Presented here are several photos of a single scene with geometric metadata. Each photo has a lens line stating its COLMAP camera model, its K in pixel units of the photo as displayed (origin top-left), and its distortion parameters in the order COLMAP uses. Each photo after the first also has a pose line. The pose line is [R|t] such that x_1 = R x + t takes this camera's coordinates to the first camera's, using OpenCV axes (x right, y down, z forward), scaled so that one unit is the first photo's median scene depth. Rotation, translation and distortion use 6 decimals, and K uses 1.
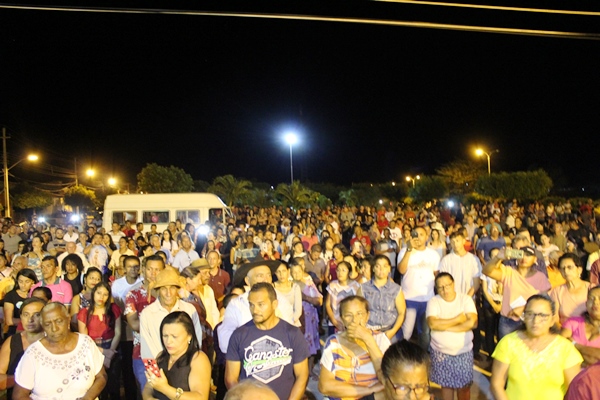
lens RADIAL K [[525.7, 0, 305.0], [0, 525.7, 201.7], [0, 0, 1]] dist [-0.090487, 0.041041]
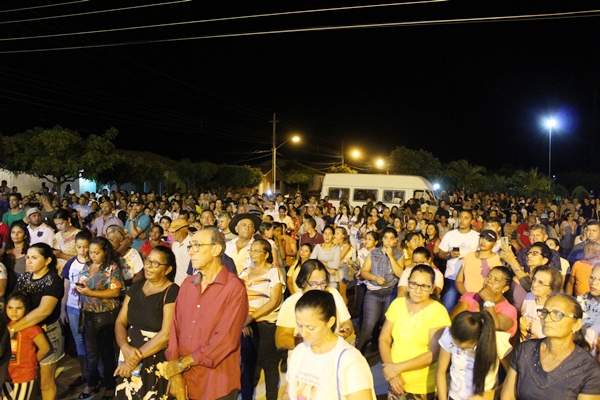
lens RADIAL K [[525.7, 0, 299.9], [0, 525.7, 203.7], [0, 0, 1]] dist [-0.090487, 0.041041]
pose [[0.860499, 0.070467, -0.504555, 0.097219], [-0.052698, 0.997387, 0.049423, -0.000216], [0.506719, -0.015939, 0.861964, -0.012477]]
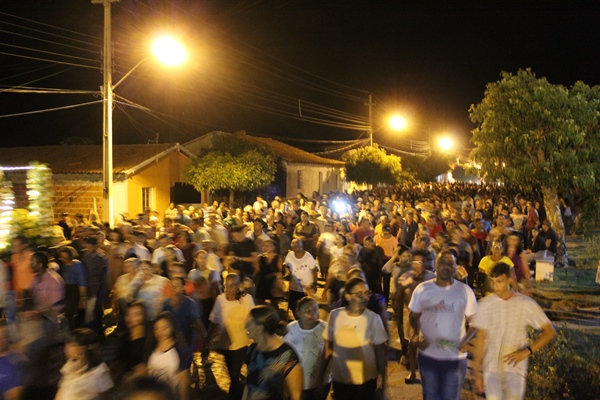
lens RADIAL K [[646.9, 0, 302.0], [0, 646.9, 198.8], [0, 0, 1]] dist [-0.085932, 0.000000]
pose [[0.825828, 0.057614, -0.560971, -0.244017], [-0.036782, 0.998152, 0.048366, -0.012340], [0.562721, -0.019308, 0.826421, 0.818155]]
